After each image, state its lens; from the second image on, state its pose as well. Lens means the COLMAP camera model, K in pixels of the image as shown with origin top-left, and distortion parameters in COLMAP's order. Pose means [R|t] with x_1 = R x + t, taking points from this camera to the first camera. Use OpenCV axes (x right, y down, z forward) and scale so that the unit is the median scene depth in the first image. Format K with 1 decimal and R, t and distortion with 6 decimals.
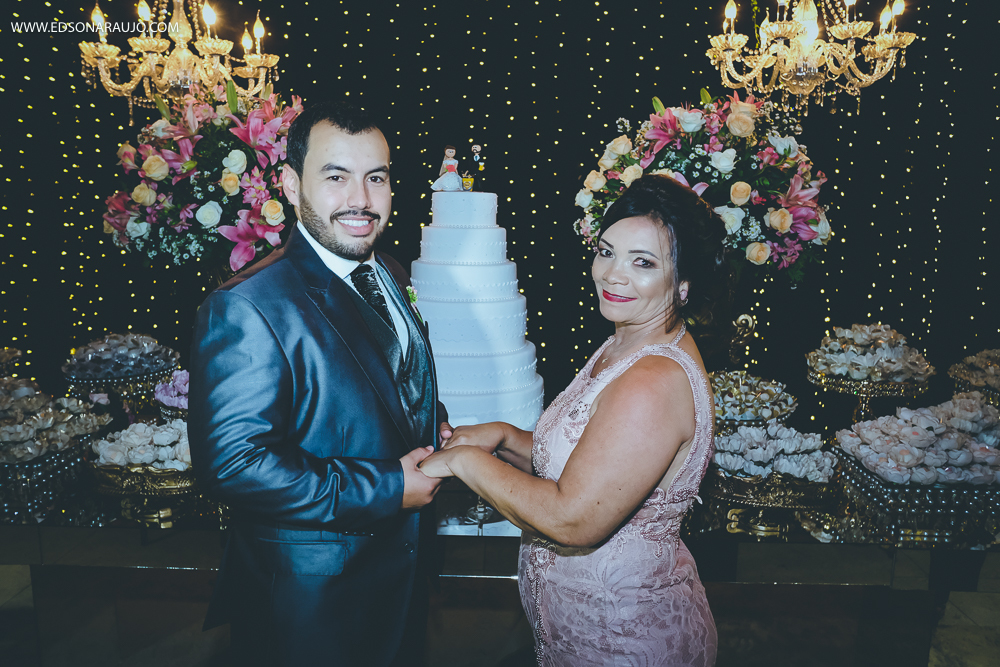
lens RADIAL K [[771.1, 0, 500.0], [0, 771.1, 333.5], [0, 0, 1]] dist [-0.028988, 0.025100]
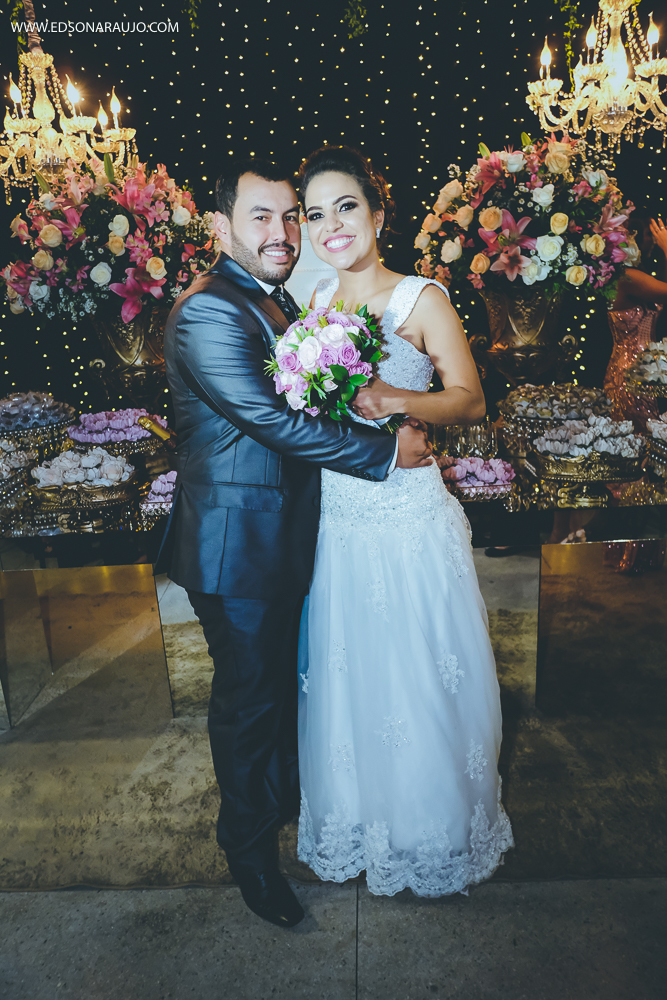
lens RADIAL K [[771.1, 0, 337.4], [0, 771.1, 495.1], [0, 0, 1]] dist [-0.028988, 0.025100]
pose [[0.997685, -0.067932, -0.002998, -0.041272], [0.067857, 0.991827, 0.108052, 0.070826], [-0.004367, -0.108005, 0.994141, -0.177596]]
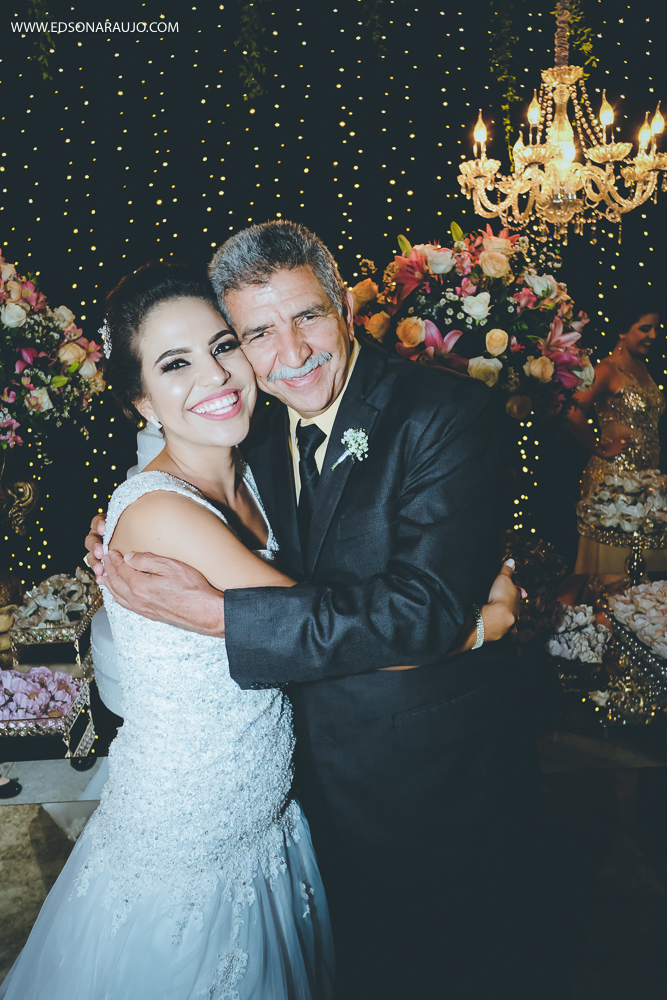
lens RADIAL K [[771.1, 0, 337.4], [0, 771.1, 495.1], [0, 0, 1]] dist [-0.028988, 0.025100]
pose [[0.995555, -0.058044, 0.074165, 0.045093], [0.054111, 0.997075, 0.053978, -0.057560], [-0.077081, -0.049725, 0.995784, 0.096093]]
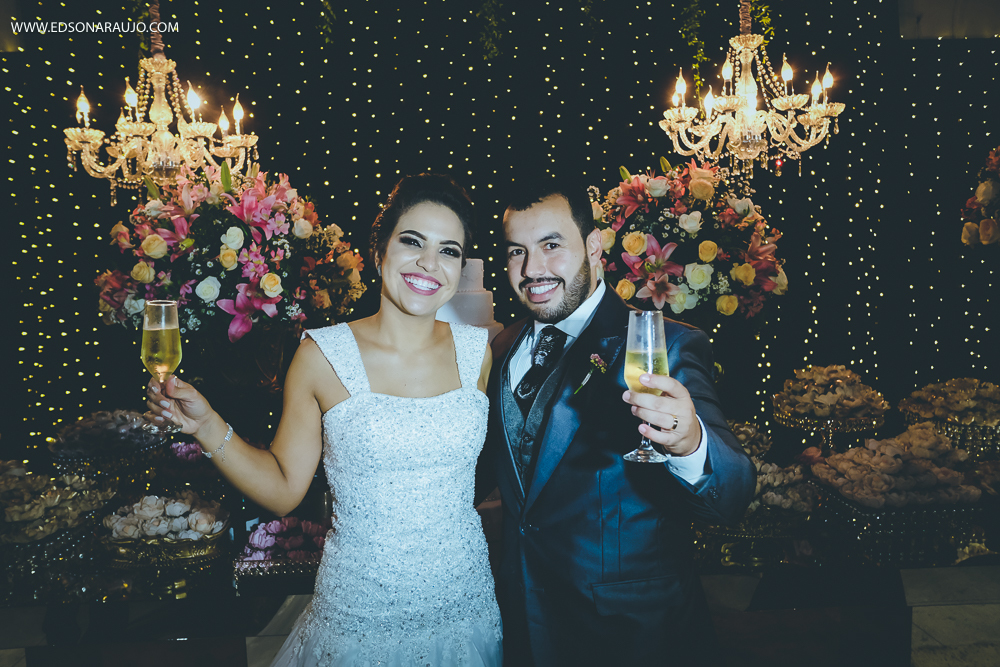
lens RADIAL K [[770.5, 0, 500.0], [0, 770.5, 333.5], [0, 0, 1]] dist [-0.013990, -0.003019]
pose [[0.995807, -0.043760, 0.080331, -0.069902], [0.050079, 0.995662, -0.078416, 0.005149], [-0.076551, 0.082111, 0.993679, -0.052378]]
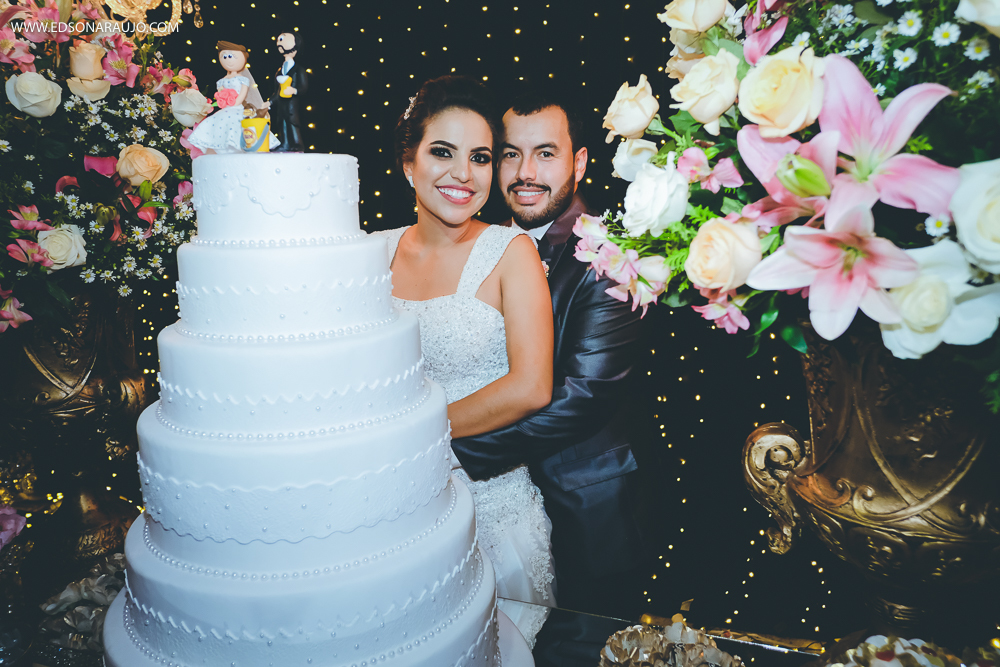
lens RADIAL K [[771.1, 0, 500.0], [0, 771.1, 333.5], [0, 0, 1]] dist [-0.028988, 0.025100]
pose [[0.941117, 0.026773, -0.337020, 0.204589], [-0.016386, 0.999300, 0.033627, -0.104481], [0.337685, -0.026124, 0.940897, 0.646287]]
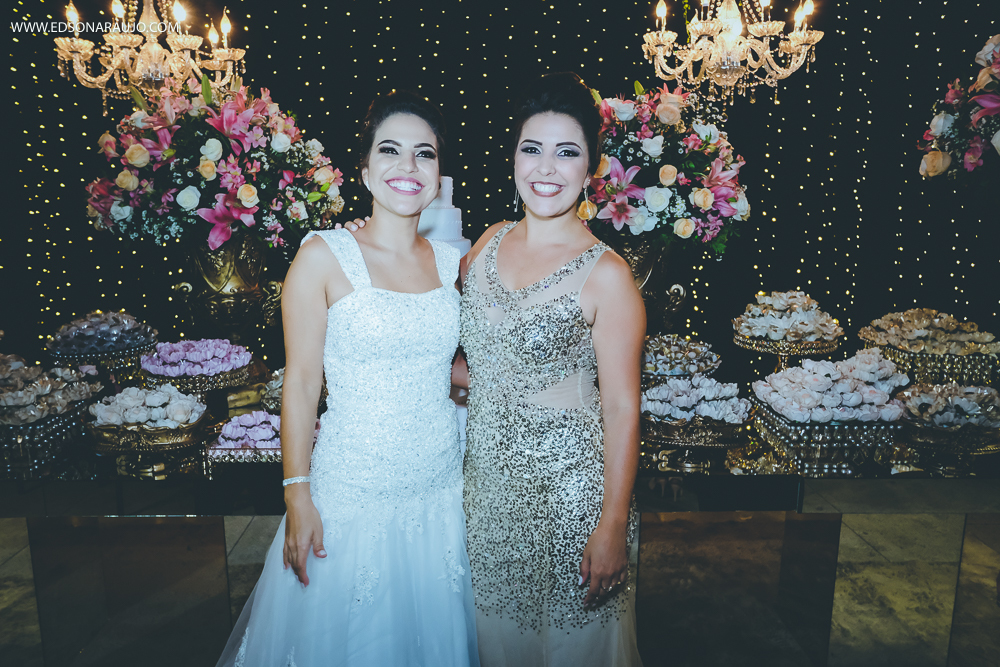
lens RADIAL K [[771.1, 0, 500.0], [0, 771.1, 333.5], [0, 0, 1]] dist [-0.028988, 0.025100]
pose [[0.998348, -0.018322, 0.054453, 0.000312], [0.017422, 0.999704, 0.016967, 0.025316], [-0.054748, -0.015990, 0.998372, -0.111845]]
